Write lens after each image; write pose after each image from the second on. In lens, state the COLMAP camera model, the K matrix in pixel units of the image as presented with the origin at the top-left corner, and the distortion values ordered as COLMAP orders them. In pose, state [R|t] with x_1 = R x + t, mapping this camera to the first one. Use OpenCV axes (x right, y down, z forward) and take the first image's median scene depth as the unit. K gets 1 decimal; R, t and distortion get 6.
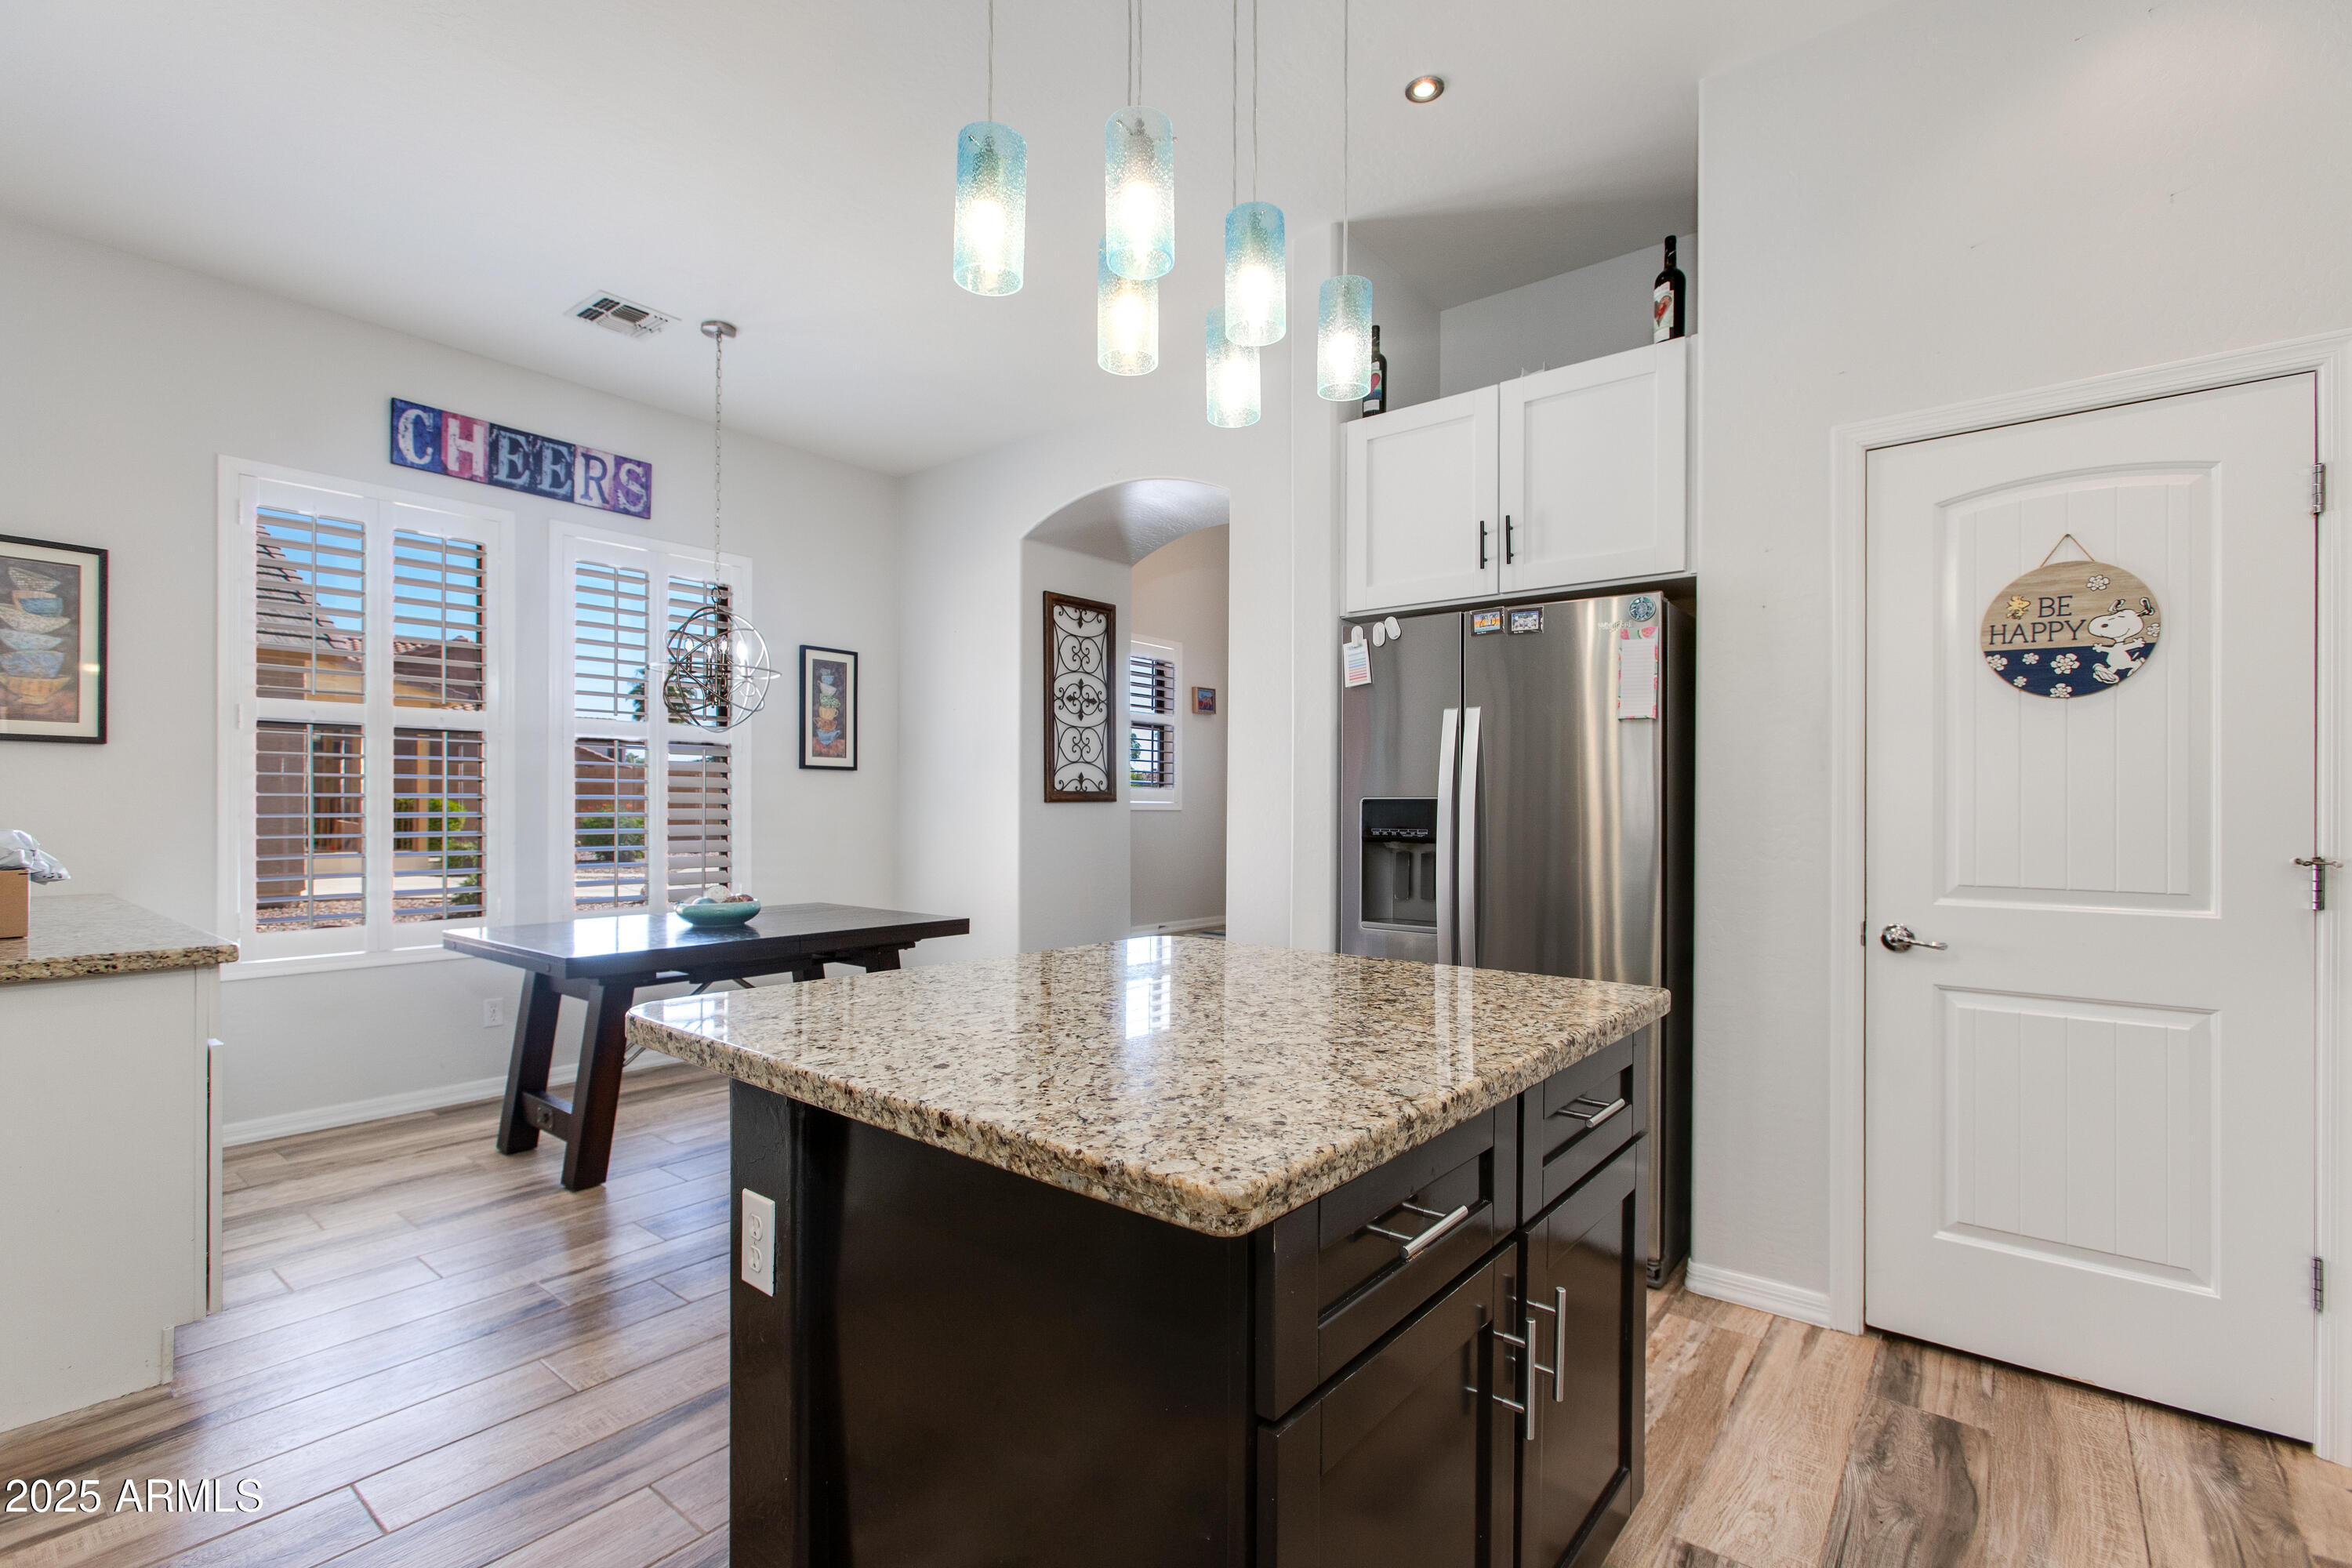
lens RADIAL K [[1086.6, 0, 1171.5], [0, 1086.6, 790.4], [0, 0, 1]] dist [-0.018434, 0.005885]
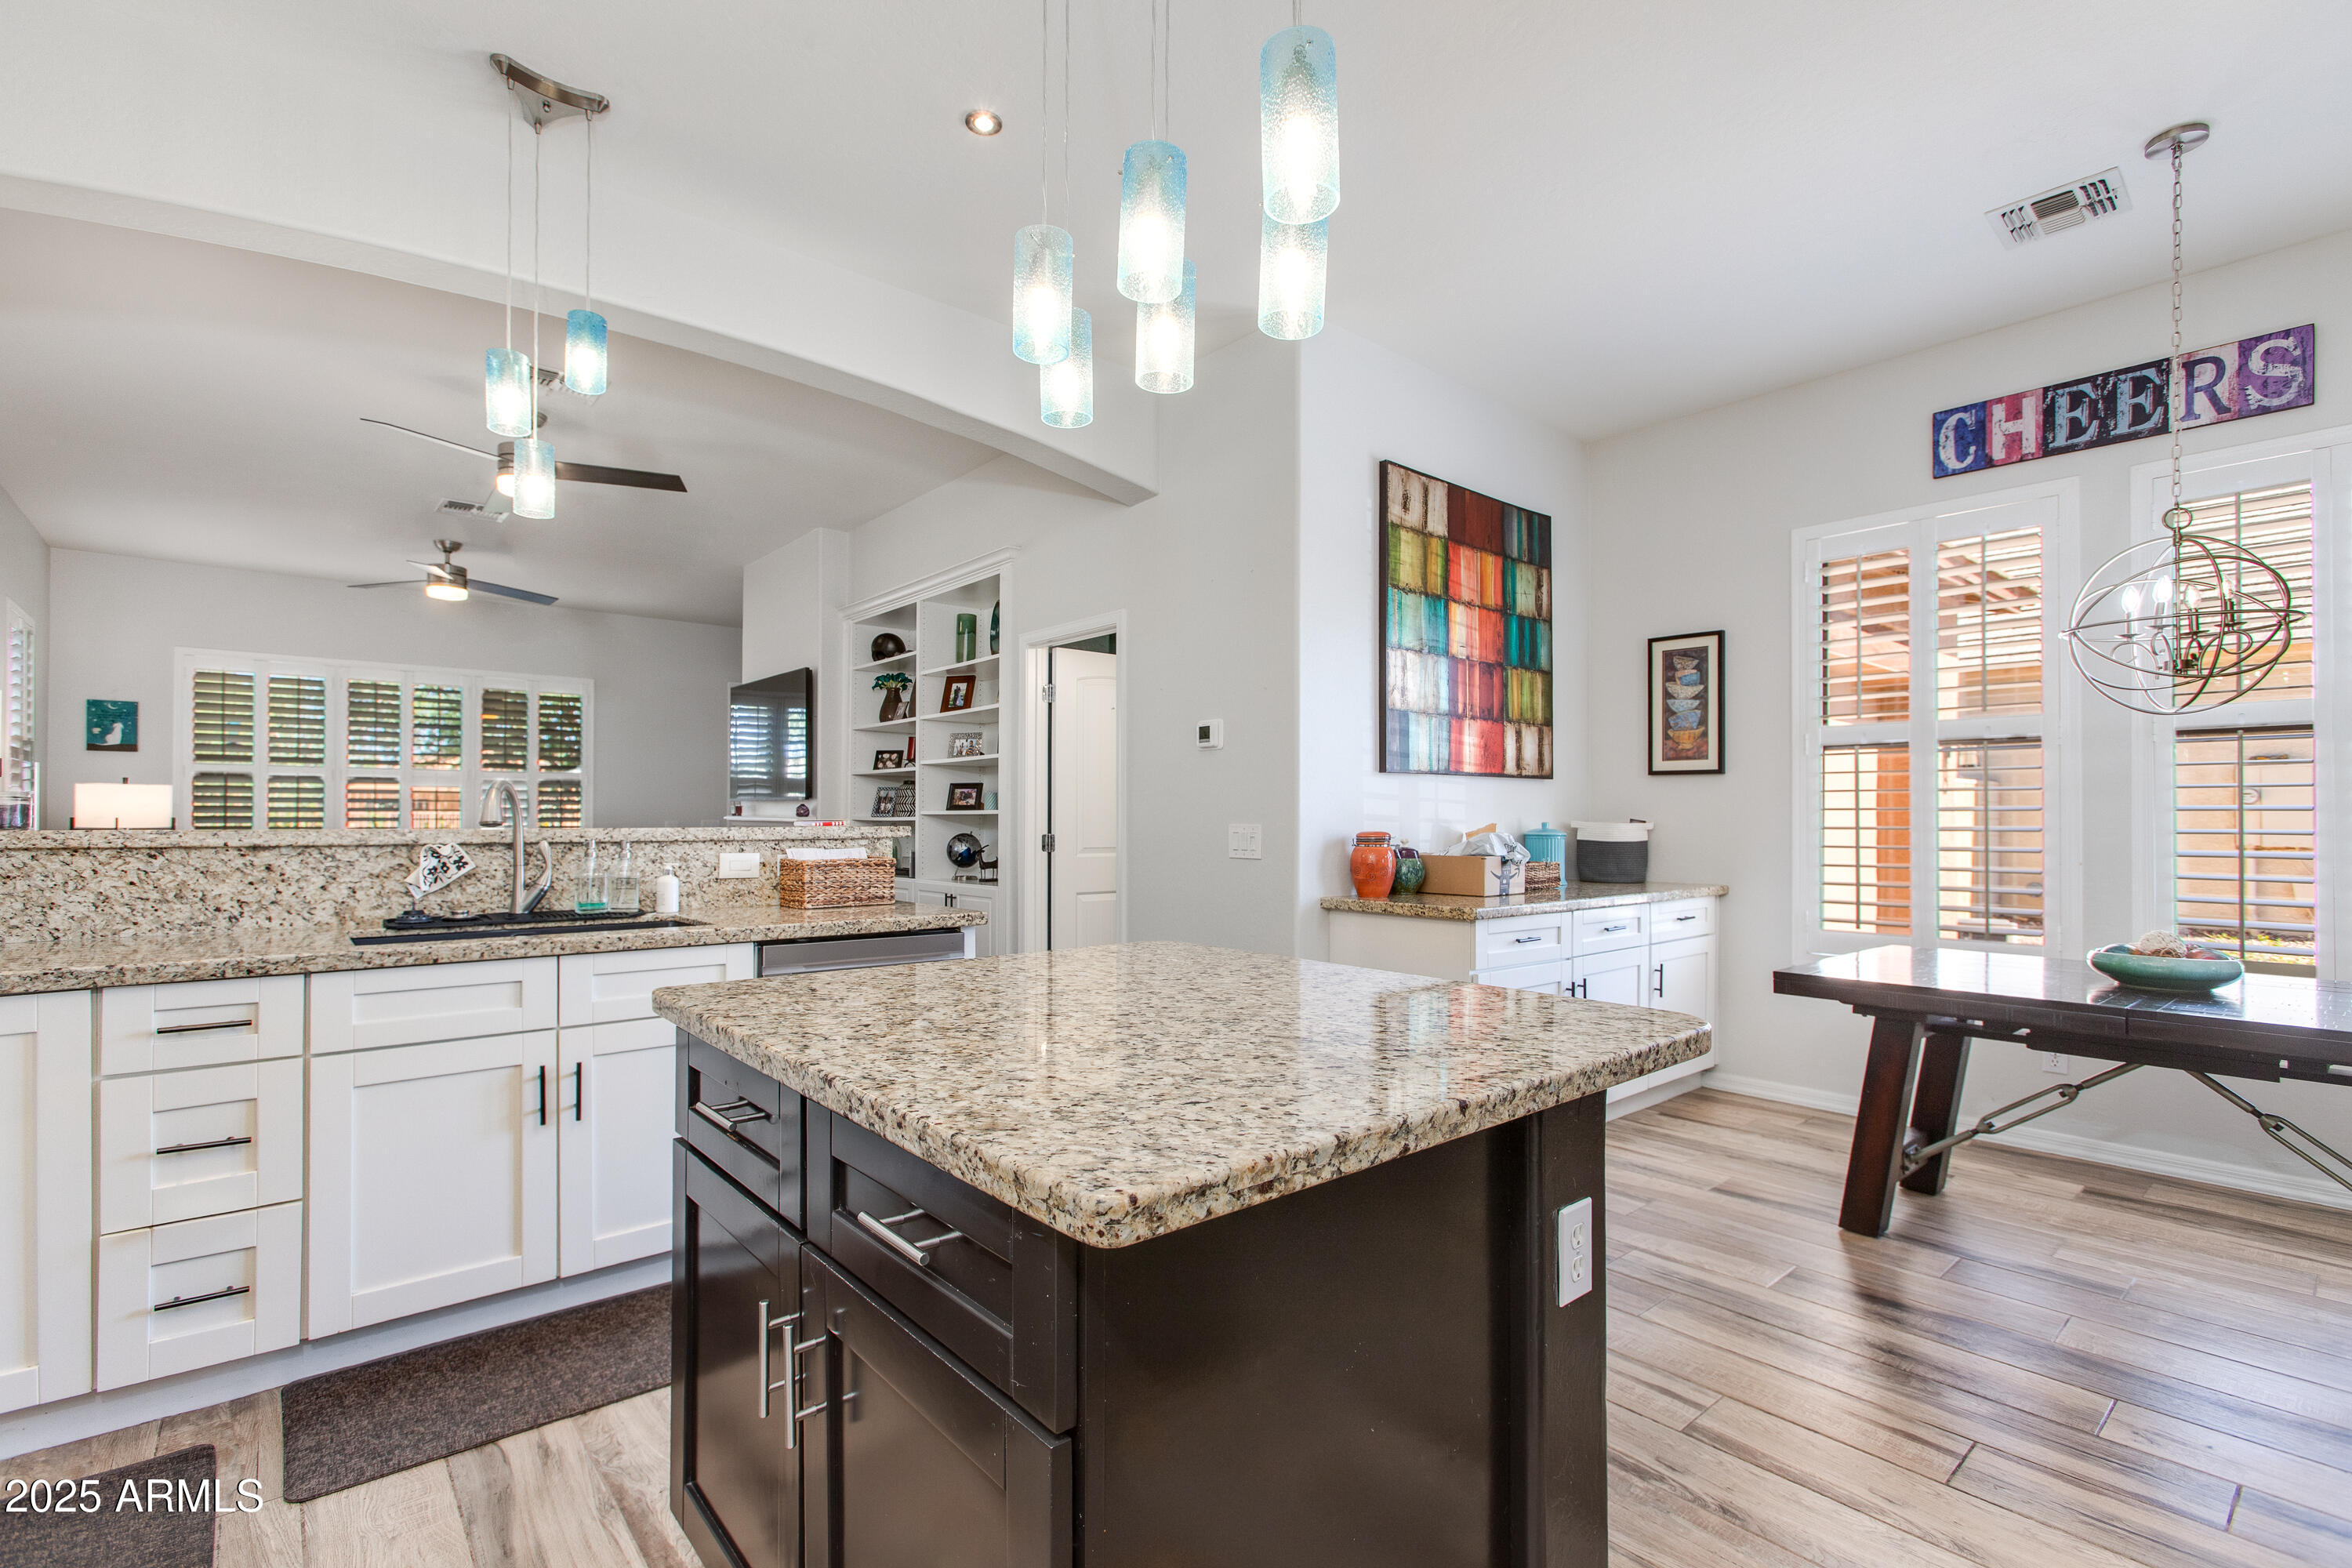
lens RADIAL K [[1071.7, 0, 1160.6], [0, 1071.7, 804.1], [0, 0, 1]] dist [-0.006685, 0.006948]
pose [[-0.193805, -0.019026, -0.980856, 0.476978], [0.012471, 0.999683, -0.021856, 0.015065], [0.980961, -0.016468, -0.193507, 0.590798]]
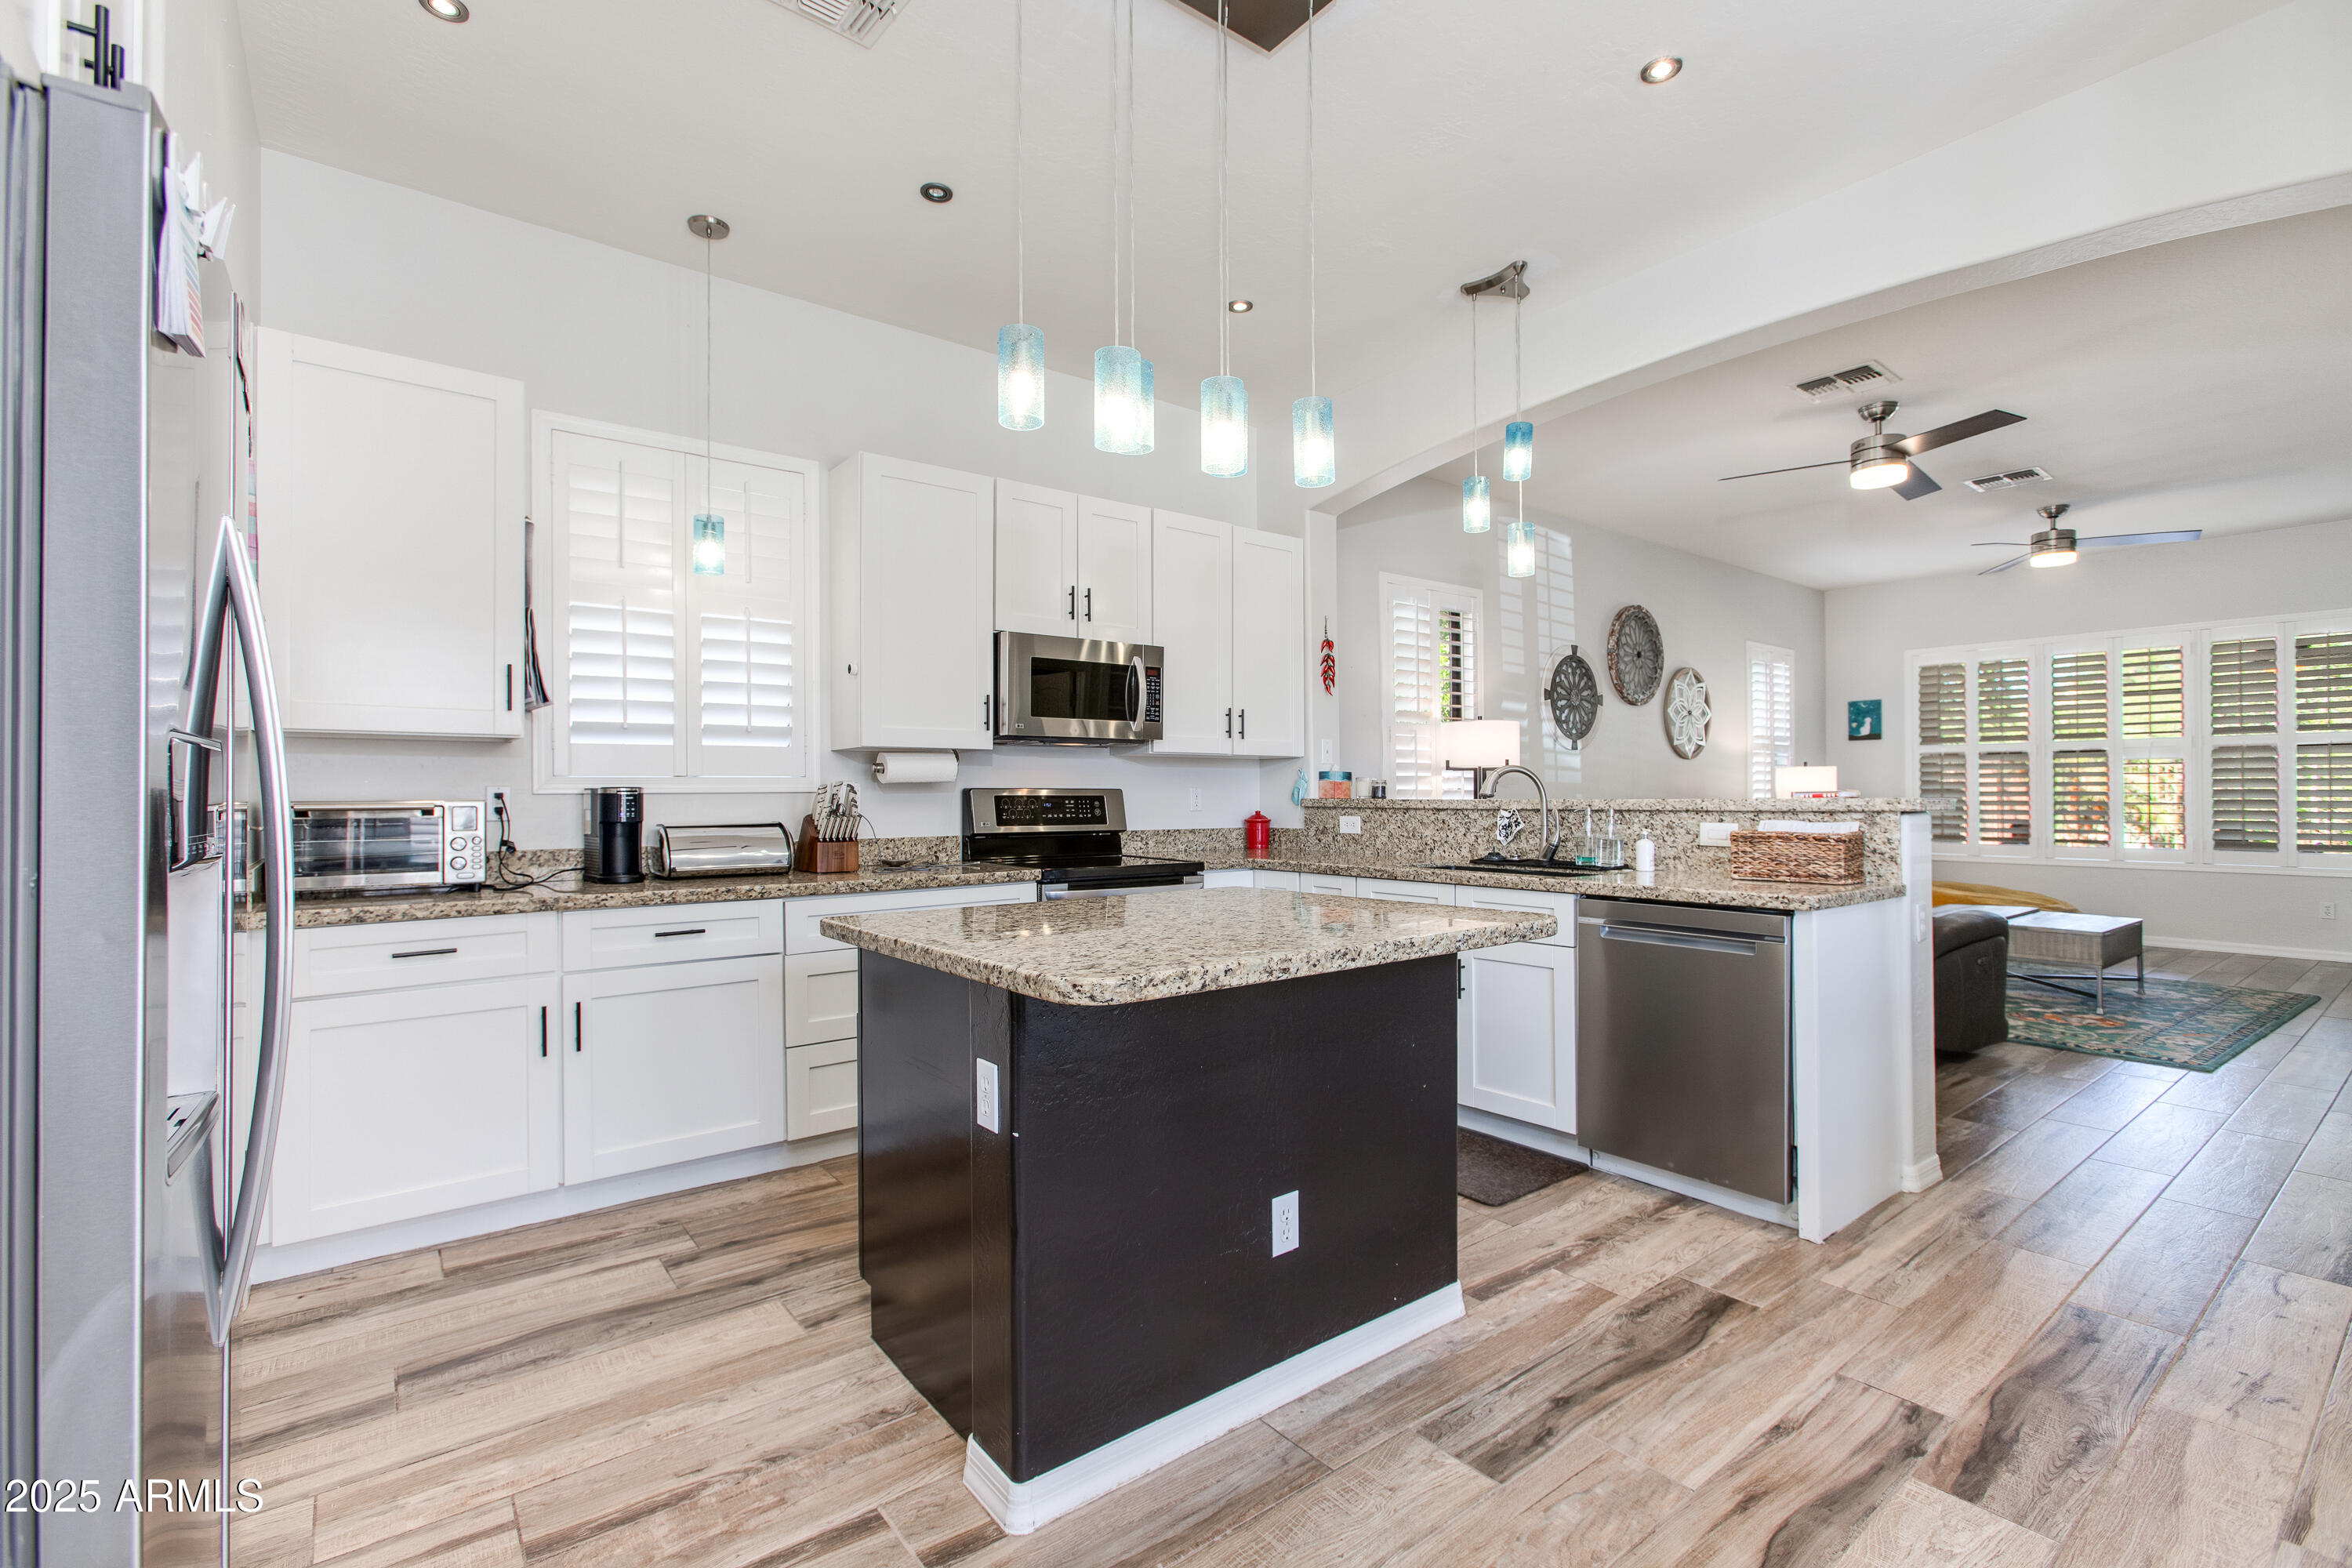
lens RADIAL K [[1071.7, 0, 1160.5], [0, 1071.7, 788.1], [0, 0, 1]] dist [-0.006685, 0.006948]
pose [[-0.974252, -0.002301, 0.225452, -0.120406], [-0.007044, 0.999770, -0.020237, 0.024158], [-0.225354, -0.021304, -0.974044, 1.180143]]
